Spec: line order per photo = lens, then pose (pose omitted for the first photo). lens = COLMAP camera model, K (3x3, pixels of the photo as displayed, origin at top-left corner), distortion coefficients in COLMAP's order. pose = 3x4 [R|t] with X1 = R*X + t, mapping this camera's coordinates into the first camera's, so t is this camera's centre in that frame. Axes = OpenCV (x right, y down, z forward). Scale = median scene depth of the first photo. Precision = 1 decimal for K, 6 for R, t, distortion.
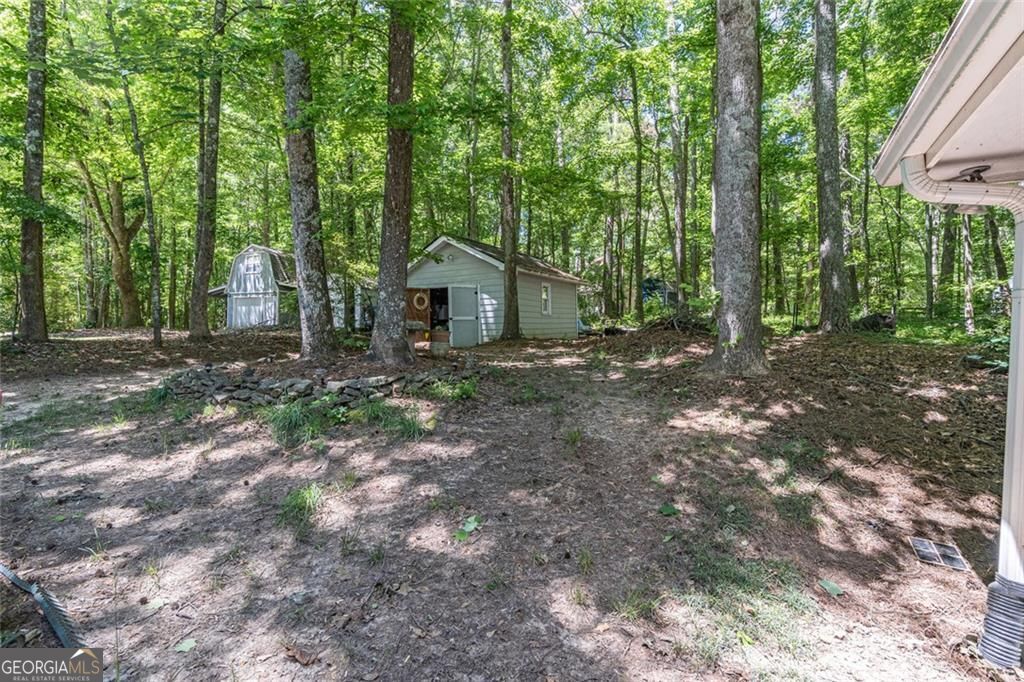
lens RADIAL K [[470.4, 0, 512.0], [0, 470.4, 341.0], [0, 0, 1]] dist [-0.013400, 0.000441]
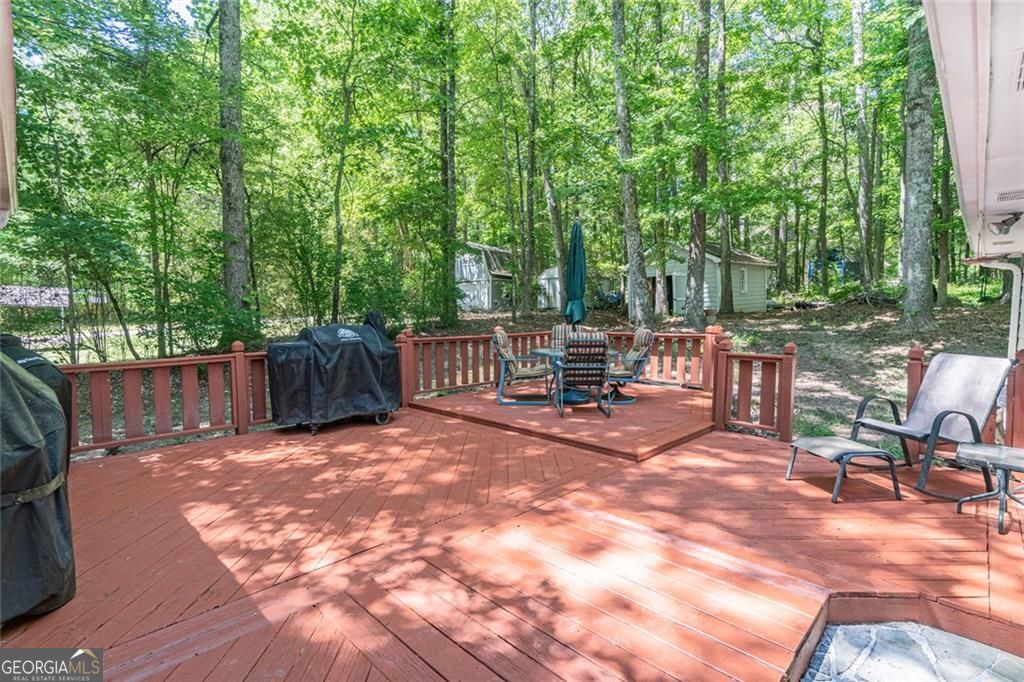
lens RADIAL K [[470.4, 0, 512.0], [0, 470.4, 341.0], [0, 0, 1]] dist [-0.013400, 0.000441]
pose [[0.959001, -0.004513, -0.283368, -0.199835], [0.019197, 0.998611, 0.049065, -0.002392], [0.282753, -0.052493, 0.957755, -0.460884]]
